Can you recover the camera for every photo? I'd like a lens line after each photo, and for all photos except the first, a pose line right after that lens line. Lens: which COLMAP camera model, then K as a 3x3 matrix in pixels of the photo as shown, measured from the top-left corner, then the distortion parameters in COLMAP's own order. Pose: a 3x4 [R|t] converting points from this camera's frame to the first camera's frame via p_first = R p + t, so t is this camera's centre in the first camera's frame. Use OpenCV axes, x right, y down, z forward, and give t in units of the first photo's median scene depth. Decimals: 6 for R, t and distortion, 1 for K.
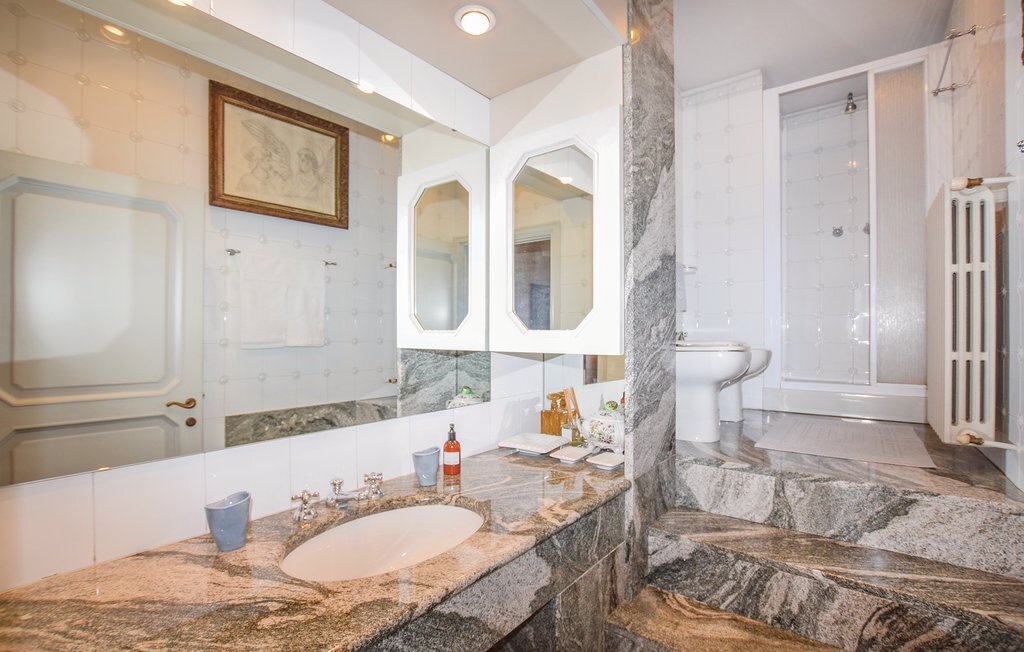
lens RADIAL K [[459.0, 0, 512.8], [0, 459.0, 331.3], [0, 0, 1]] dist [-0.019710, 0.000659]
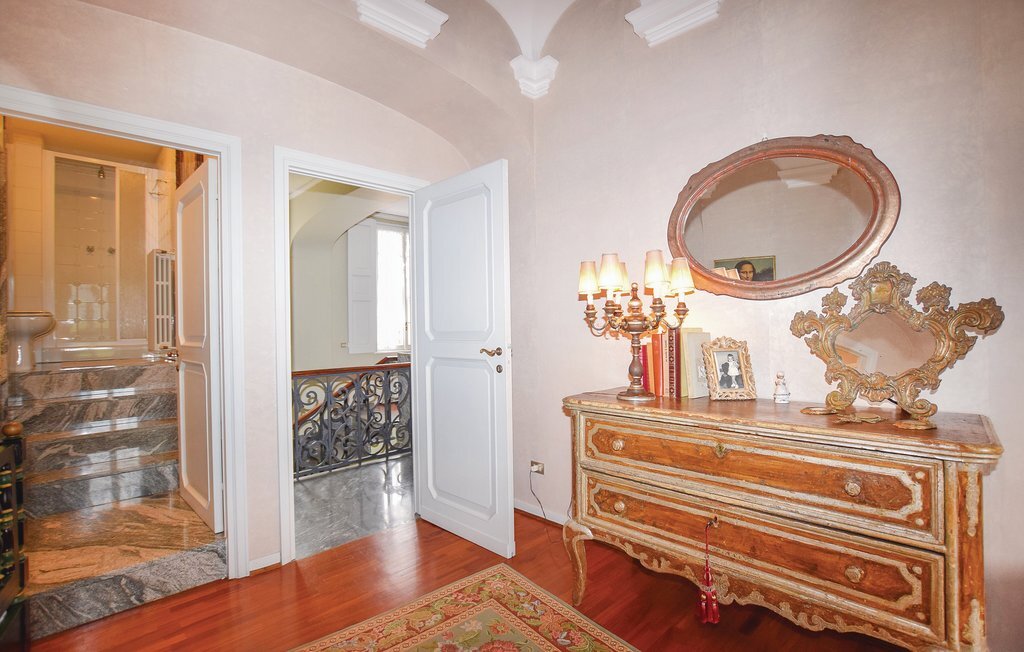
lens RADIAL K [[459.0, 0, 512.8], [0, 459.0, 331.3], [0, 0, 1]] dist [-0.019710, 0.000659]
pose [[0.138101, -0.005690, 0.990402, -1.355475], [0.013034, 0.999907, 0.003927, 0.159653], [-0.990332, 0.012367, 0.138163, -1.415861]]
